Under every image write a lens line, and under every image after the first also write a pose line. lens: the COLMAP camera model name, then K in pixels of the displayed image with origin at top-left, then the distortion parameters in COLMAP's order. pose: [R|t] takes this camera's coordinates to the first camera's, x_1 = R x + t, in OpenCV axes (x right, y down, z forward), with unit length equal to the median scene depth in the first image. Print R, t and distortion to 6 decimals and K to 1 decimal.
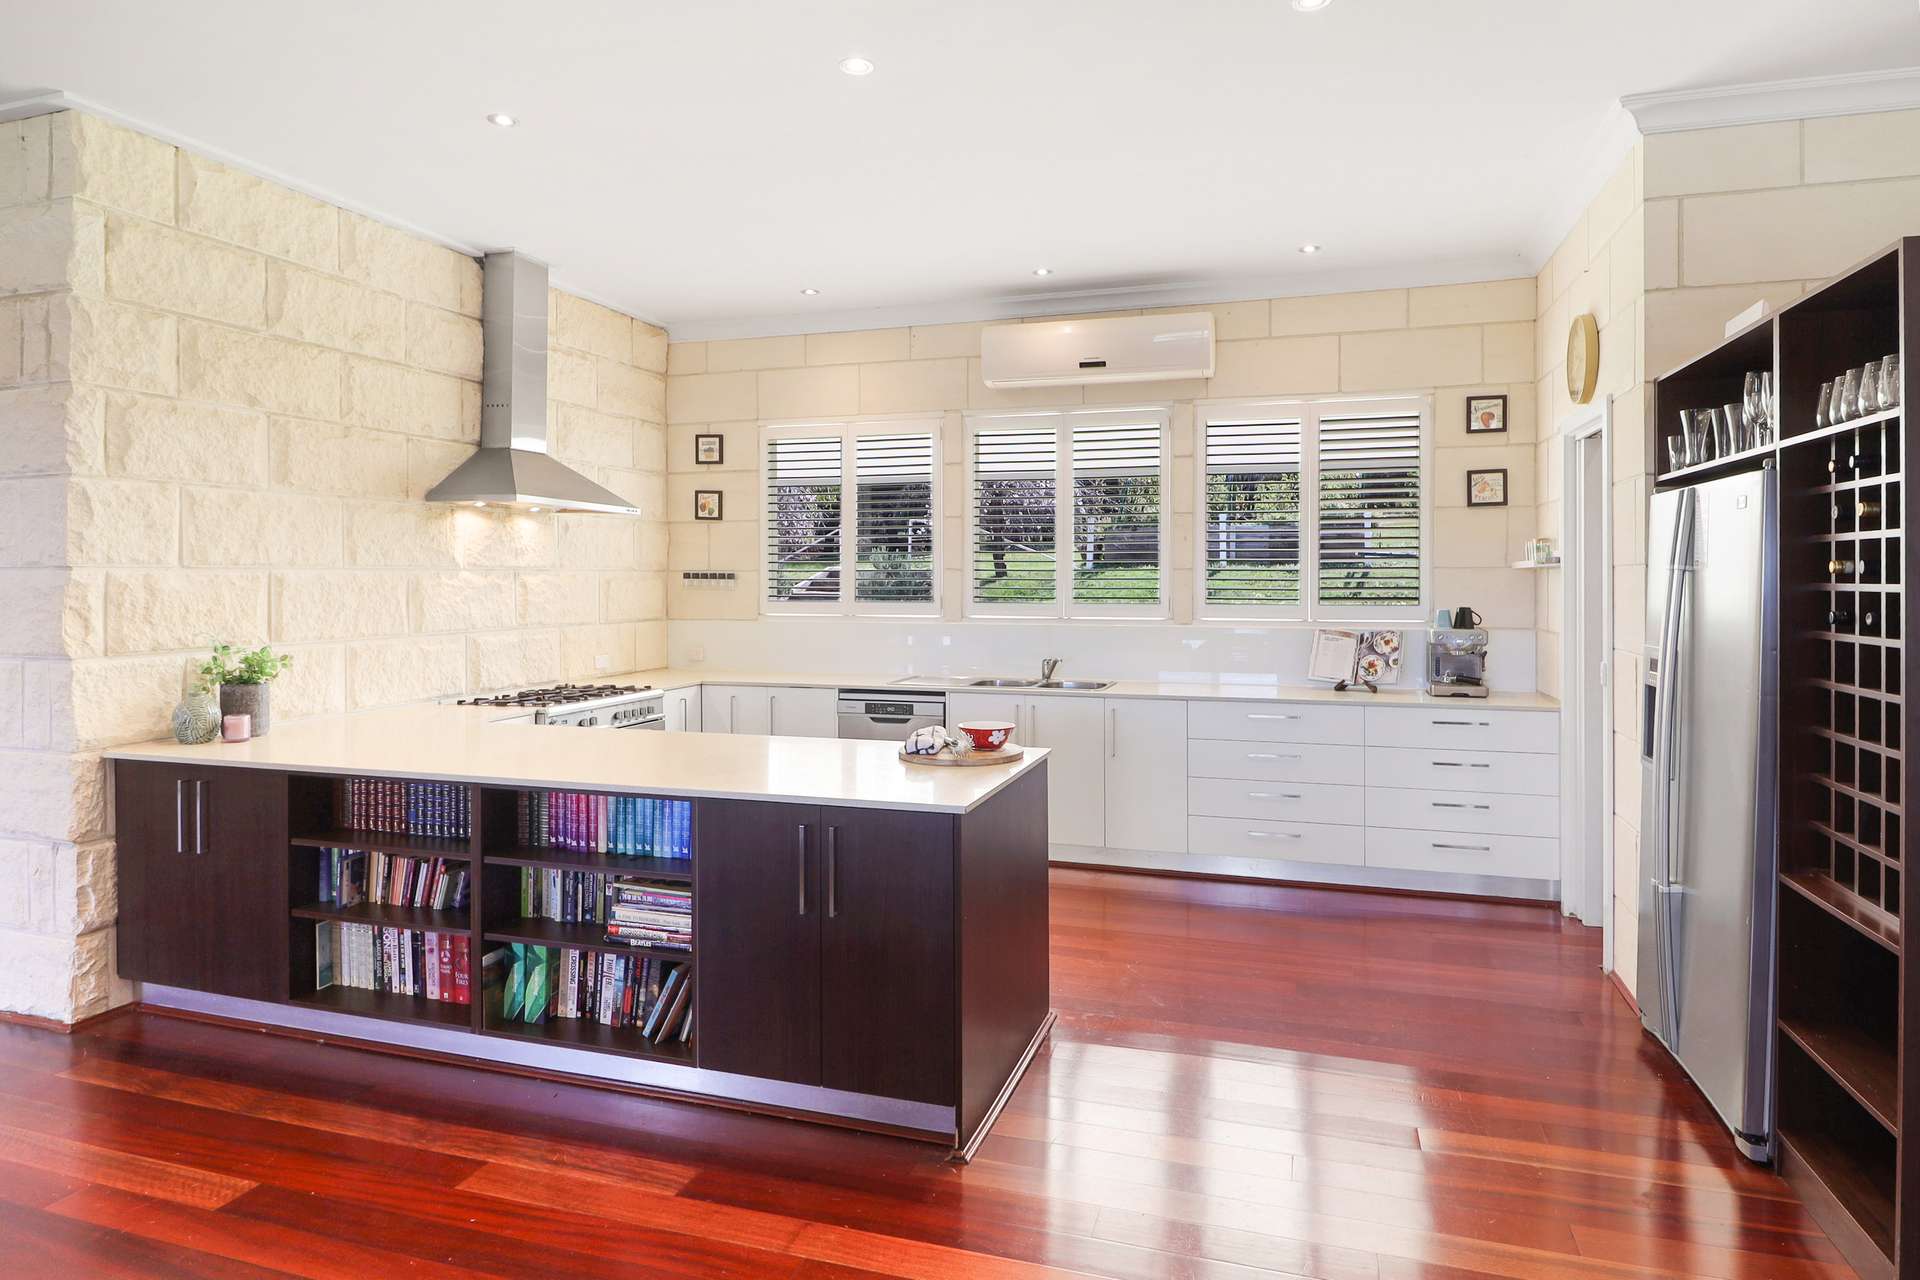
lens RADIAL K [[1074.6, 0, 985.6], [0, 1074.6, 573.8], [0, 0, 1]] dist [0.003720, 0.000319]
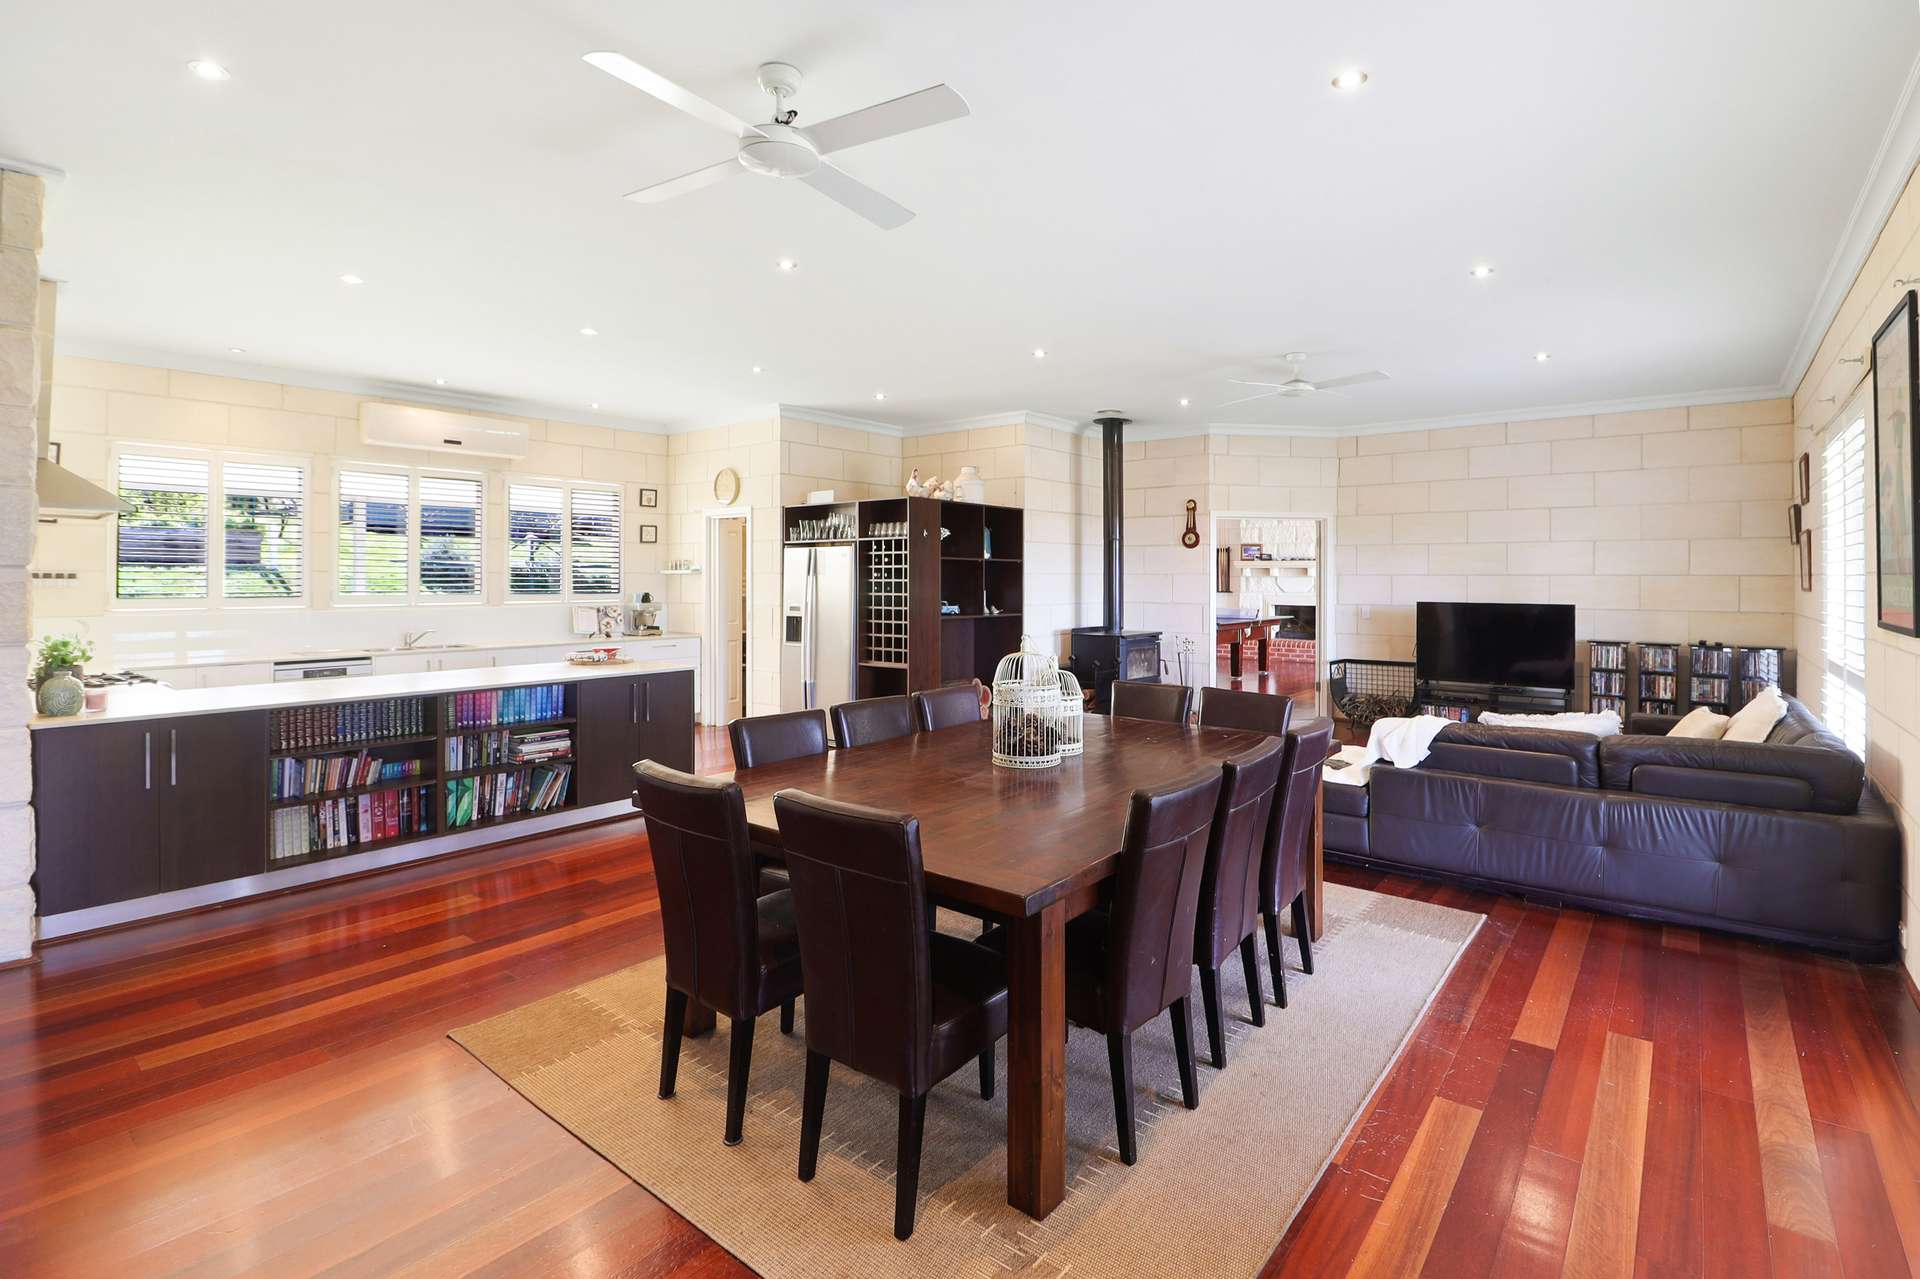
lens RADIAL K [[906.0, 0, 969.5], [0, 906.0, 578.0], [0, 0, 1]] dist [0.000081, -0.000021]
pose [[0.371944, 0.001952, 0.928253, -1.410312], [-0.002976, 0.999995, -0.000910, 0.004770], [-0.928251, -0.002424, 0.371948, -0.322905]]
